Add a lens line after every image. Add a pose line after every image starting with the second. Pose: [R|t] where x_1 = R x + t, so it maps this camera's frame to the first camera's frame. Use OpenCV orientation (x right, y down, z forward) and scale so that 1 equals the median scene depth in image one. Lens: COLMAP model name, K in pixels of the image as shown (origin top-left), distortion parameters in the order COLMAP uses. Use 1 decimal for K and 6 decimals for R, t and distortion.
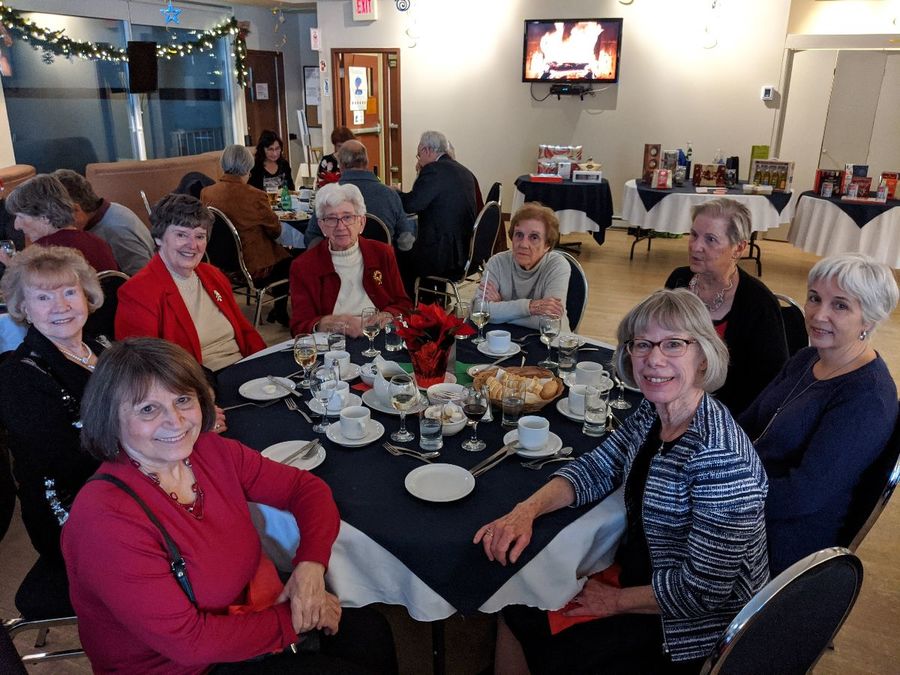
lens RADIAL K [[695.7, 0, 450.0], [0, 695.7, 337.5], [0, 0, 1]] dist [0.070261, -0.135669]
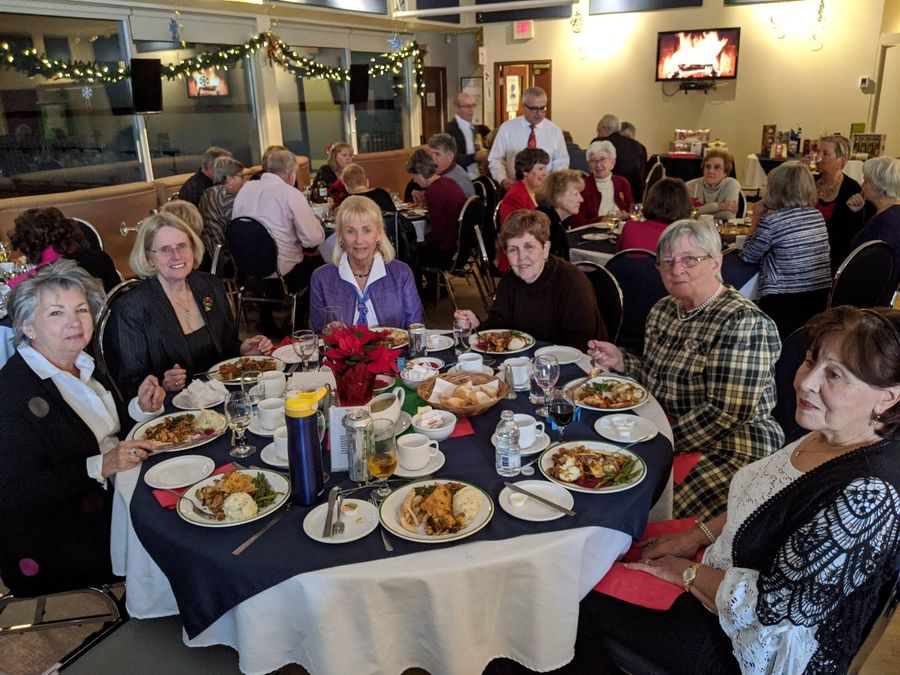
lens RADIAL K [[715.4, 0, 450.0], [0, 715.4, 337.5], [0, 0, 1]] dist [-0.004361, -0.017722]
pose [[0.993547, -0.007323, -0.113186, -0.120972], [0.005525, 0.999854, -0.016191, 0.107485], [0.113288, 0.015461, 0.993442, -0.291020]]
